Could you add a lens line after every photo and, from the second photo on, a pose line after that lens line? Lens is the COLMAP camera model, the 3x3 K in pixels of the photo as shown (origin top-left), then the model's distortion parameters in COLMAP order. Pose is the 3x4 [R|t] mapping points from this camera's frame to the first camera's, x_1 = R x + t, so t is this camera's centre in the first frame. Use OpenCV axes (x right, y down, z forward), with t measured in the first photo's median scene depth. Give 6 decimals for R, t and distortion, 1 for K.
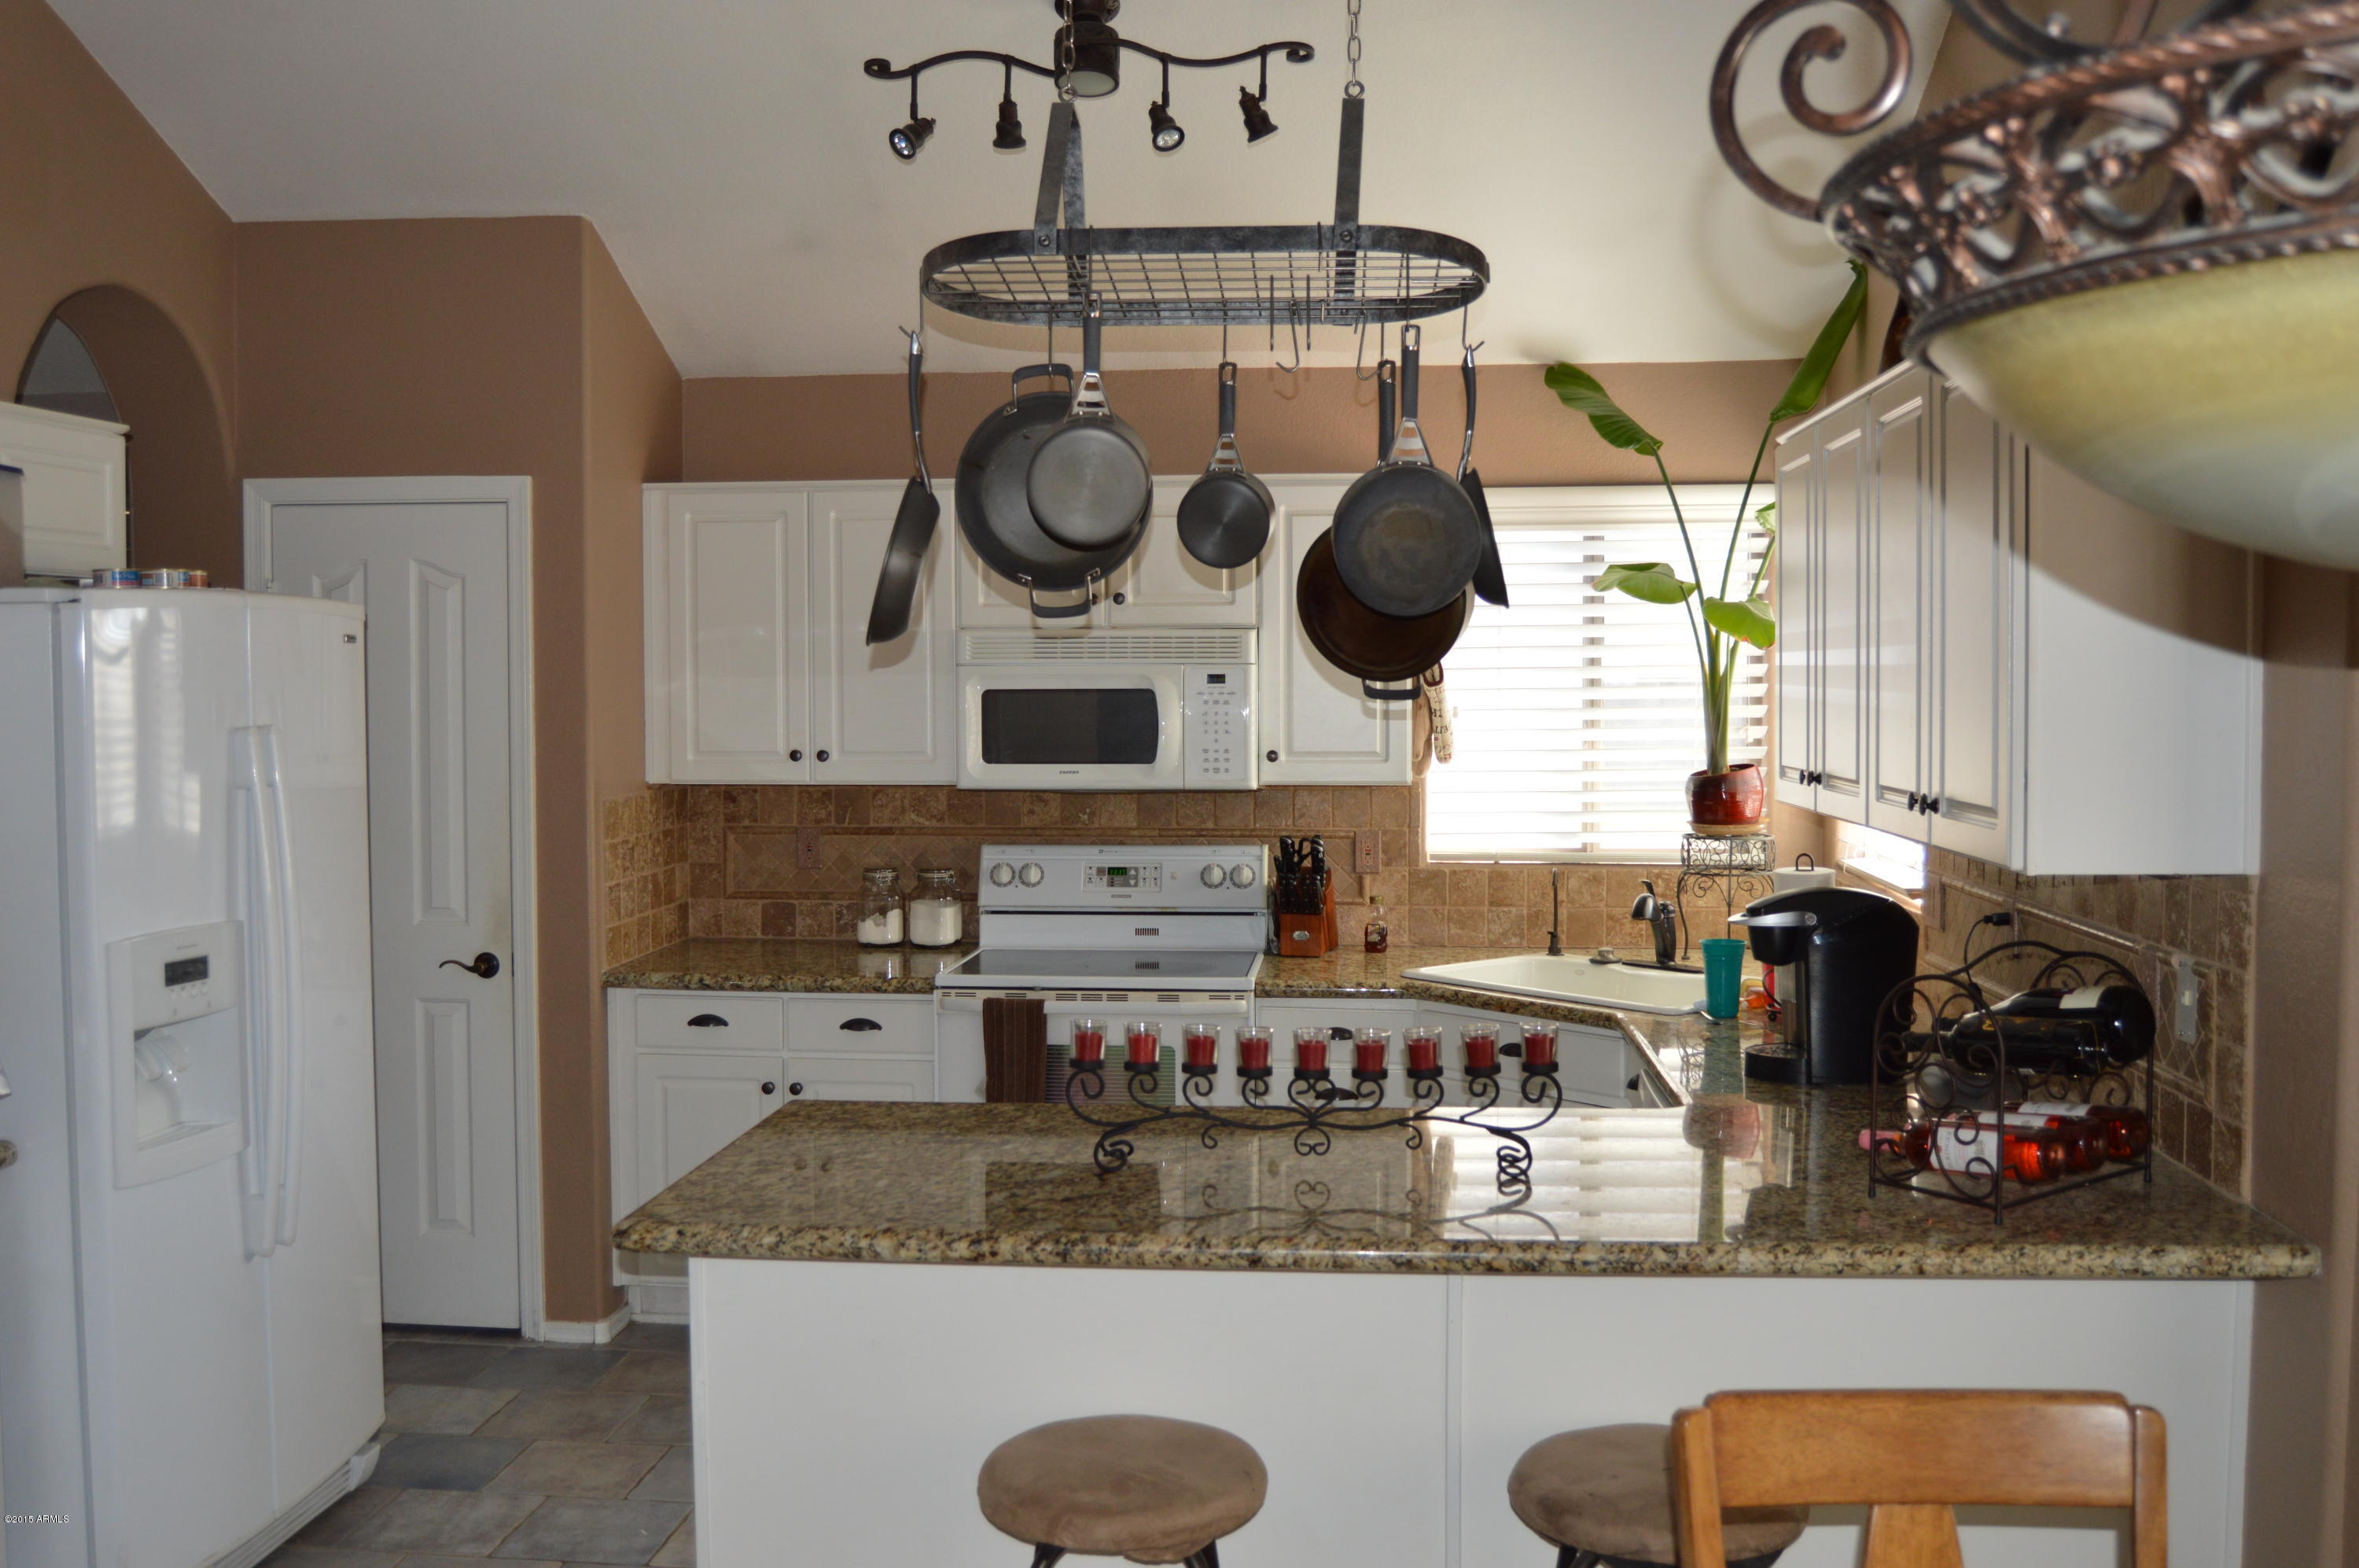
lens RADIAL K [[2123.1, 0, 1181.6], [0, 2123.1, 776.7], [0, 0, 1]] dist [-0.072362, 0.013645]
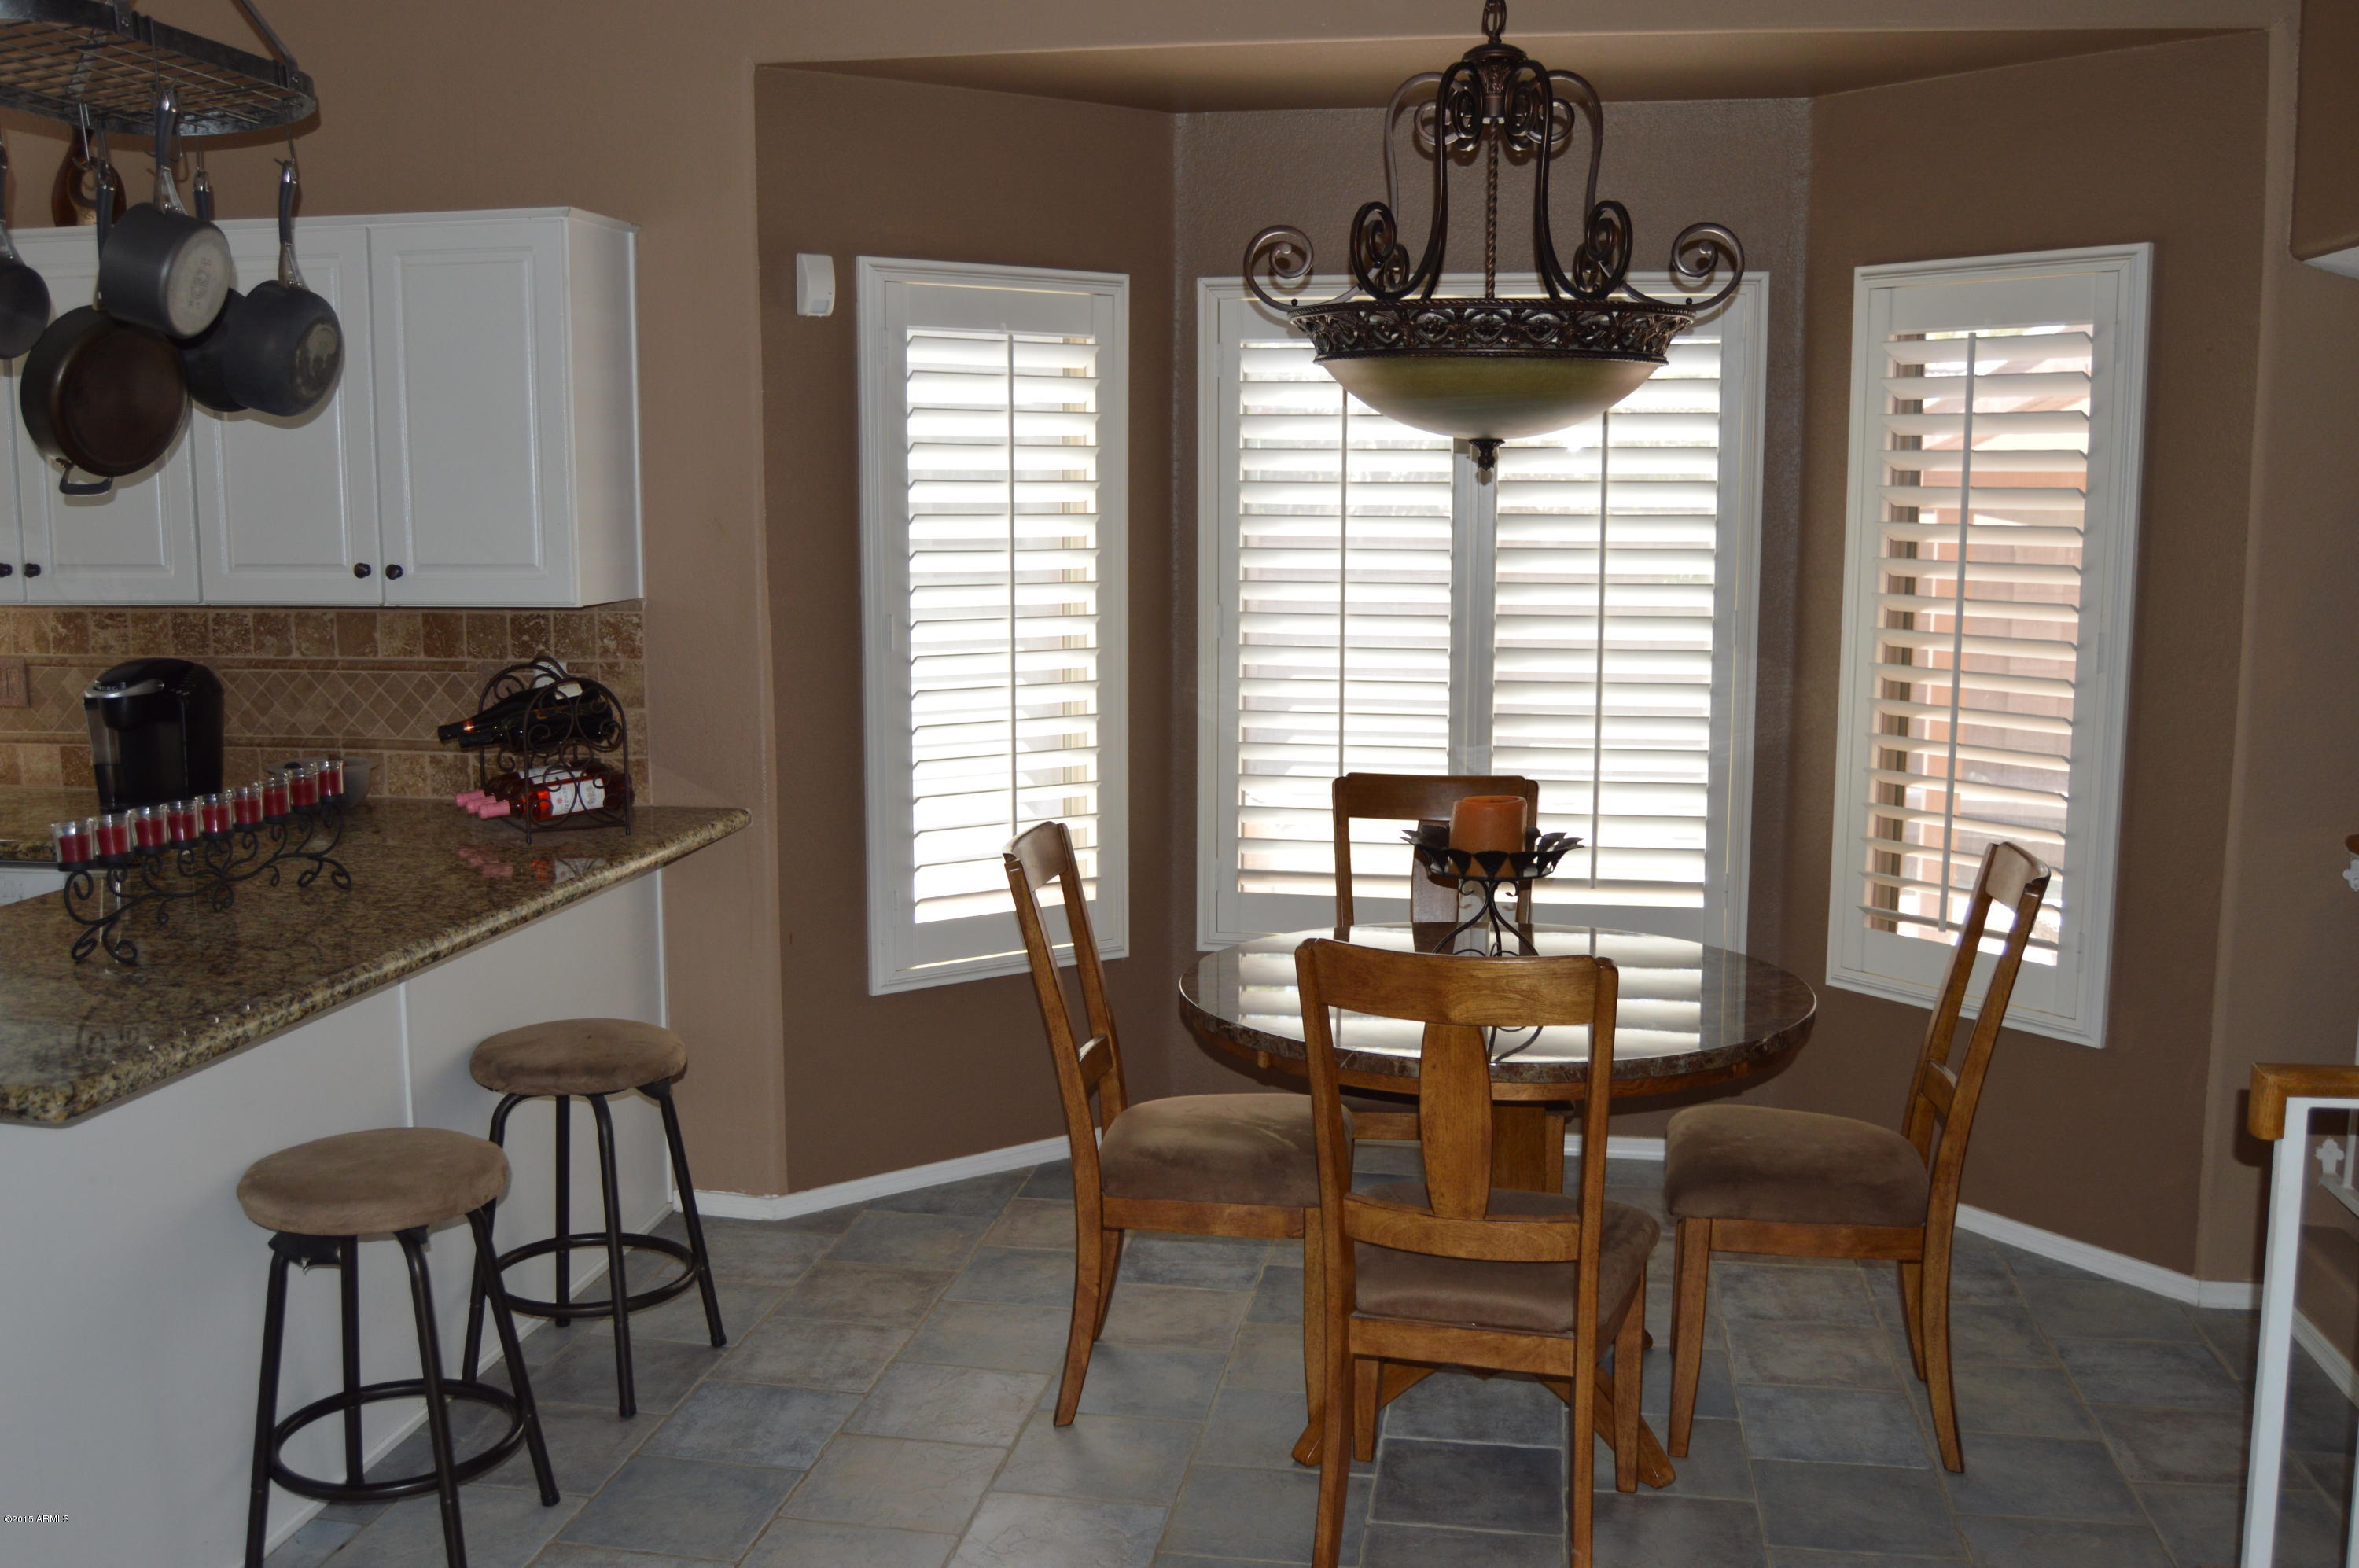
lens RADIAL K [[2123.1, 0, 1181.6], [0, 2123.1, 776.7], [0, 0, 1]] dist [-0.072362, 0.013645]
pose [[0.076974, -0.131727, 0.988293, -0.562977], [0.043646, 0.990729, 0.128652, -0.004037], [-0.996077, 0.033232, 0.082010, 0.243281]]
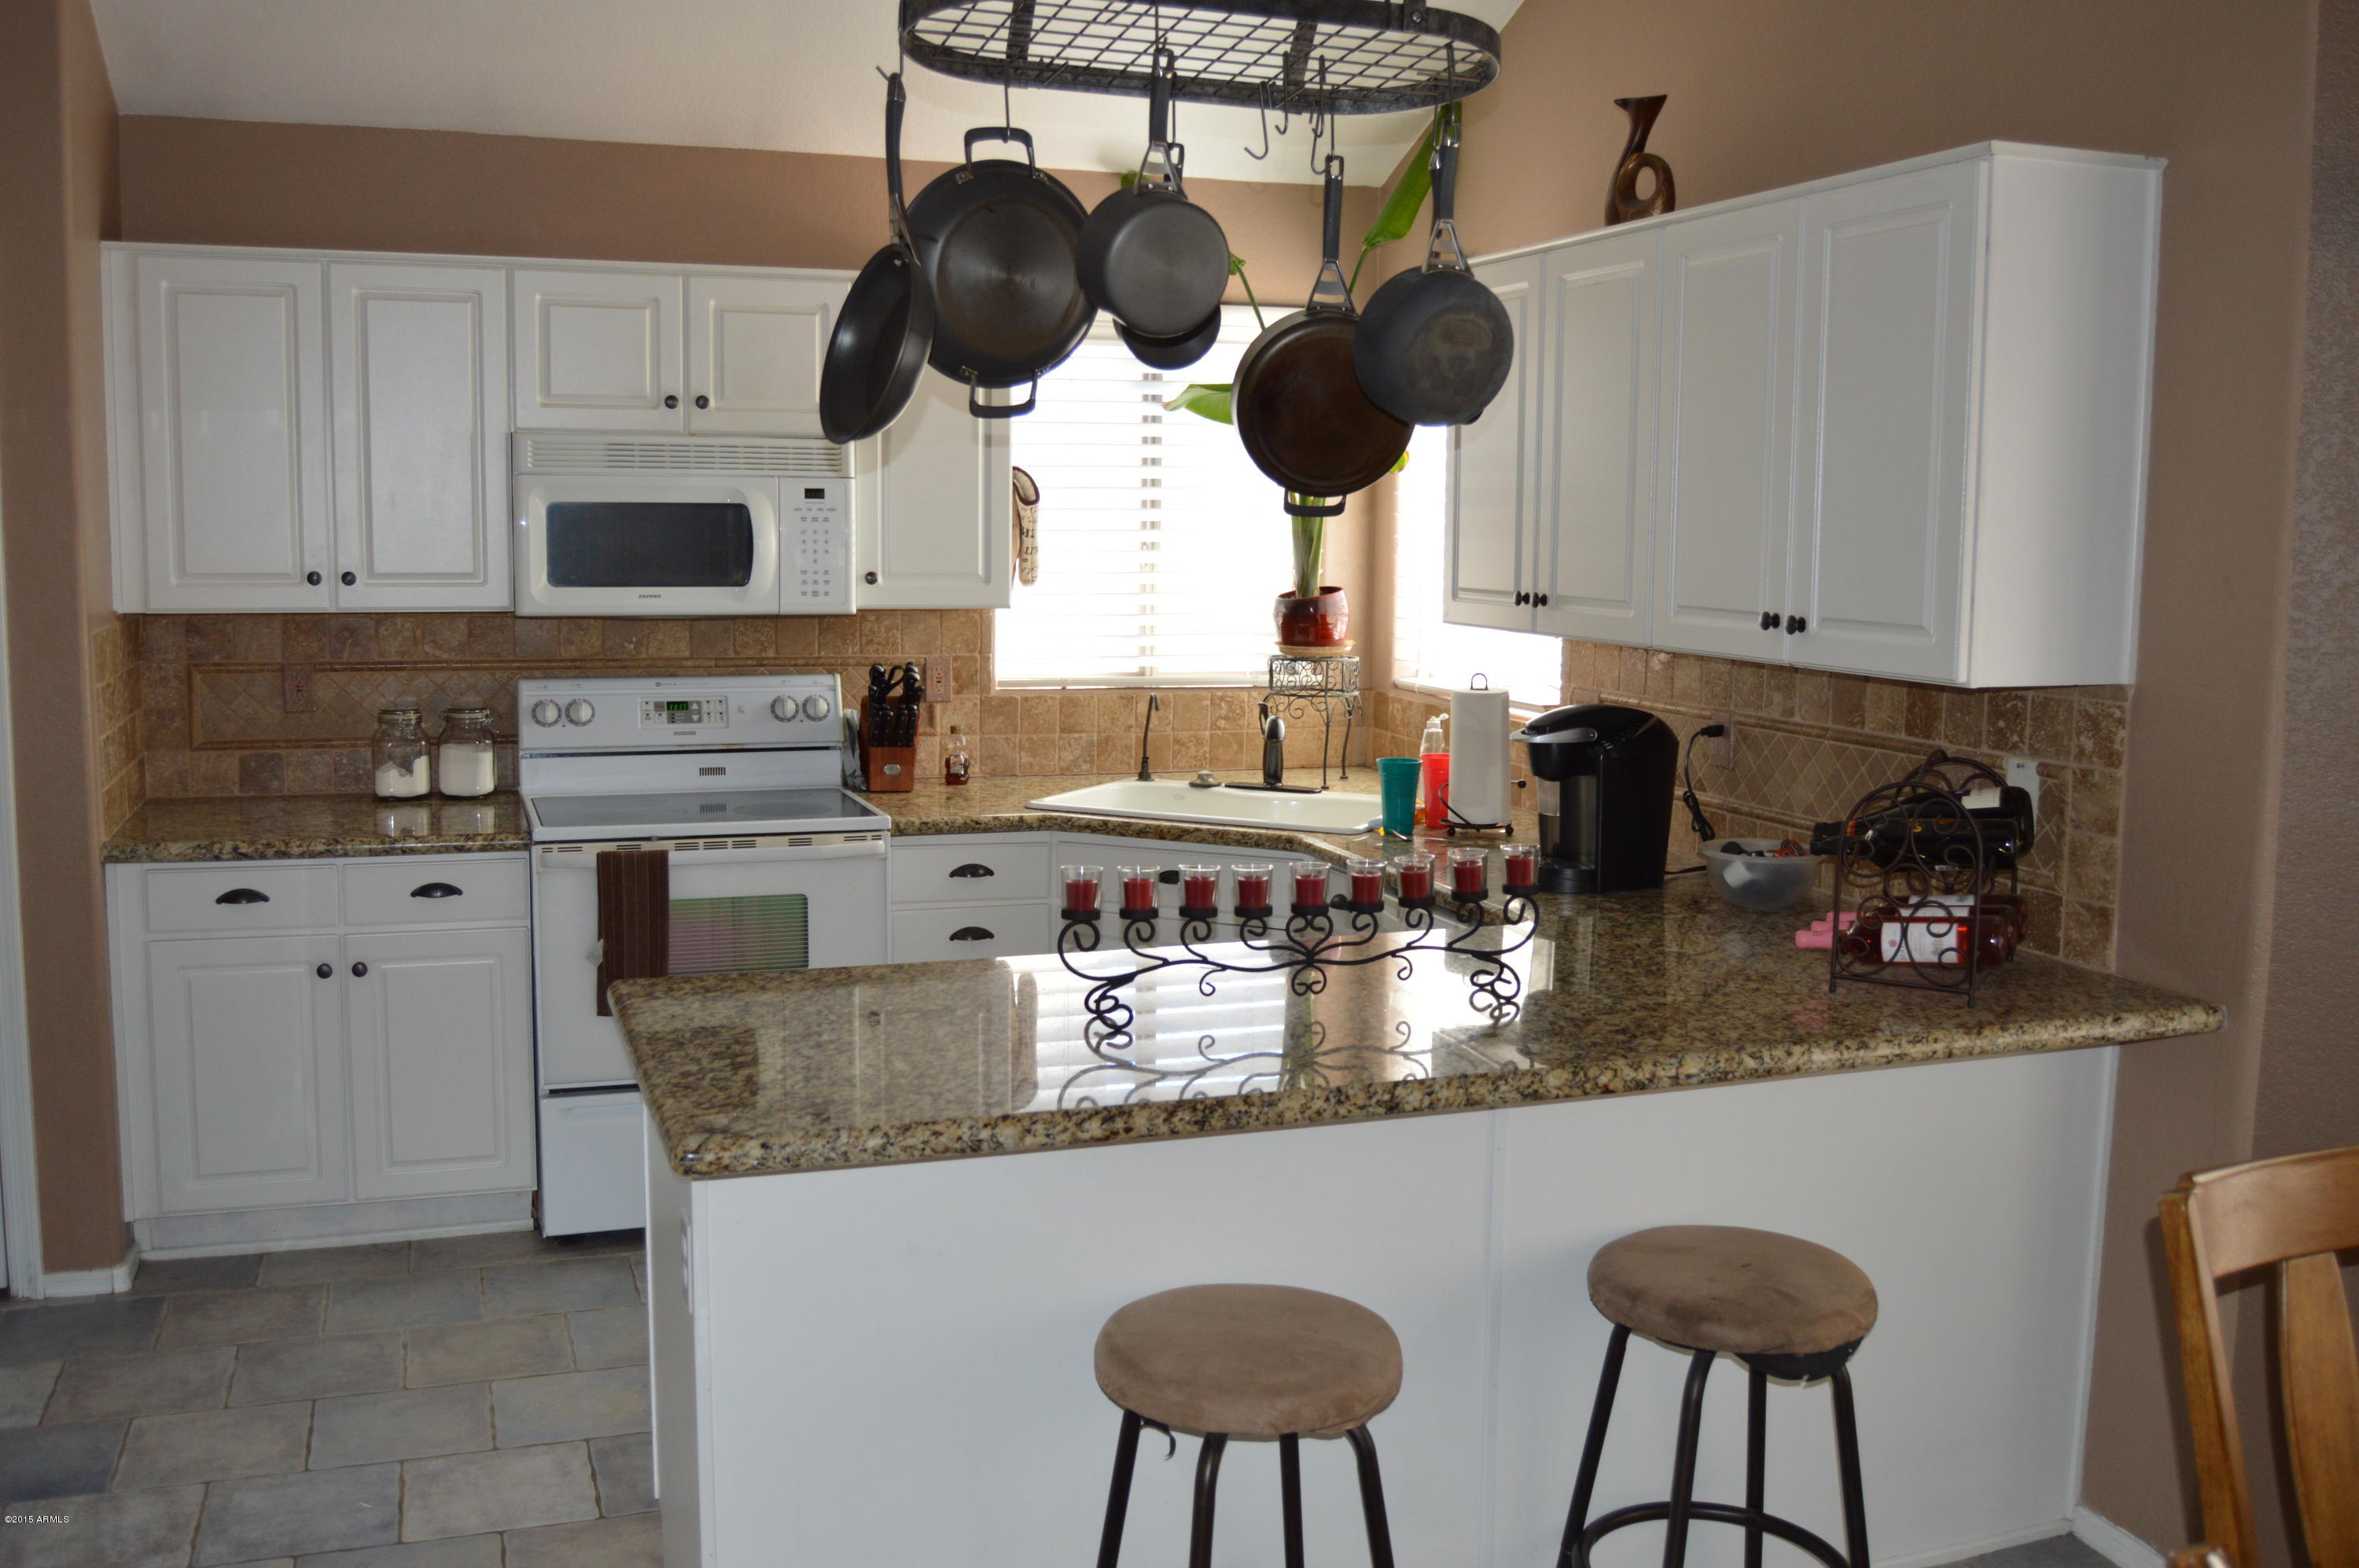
lens RADIAL K [[2123.1, 0, 1181.6], [0, 2123.1, 776.7], [0, 0, 1]] dist [-0.072362, 0.013645]
pose [[0.907575, -0.036614, 0.418291, -0.226852], [0.002460, 0.996637, 0.081901, 0.001370], [-0.419883, -0.073302, 0.904613, 0.097182]]
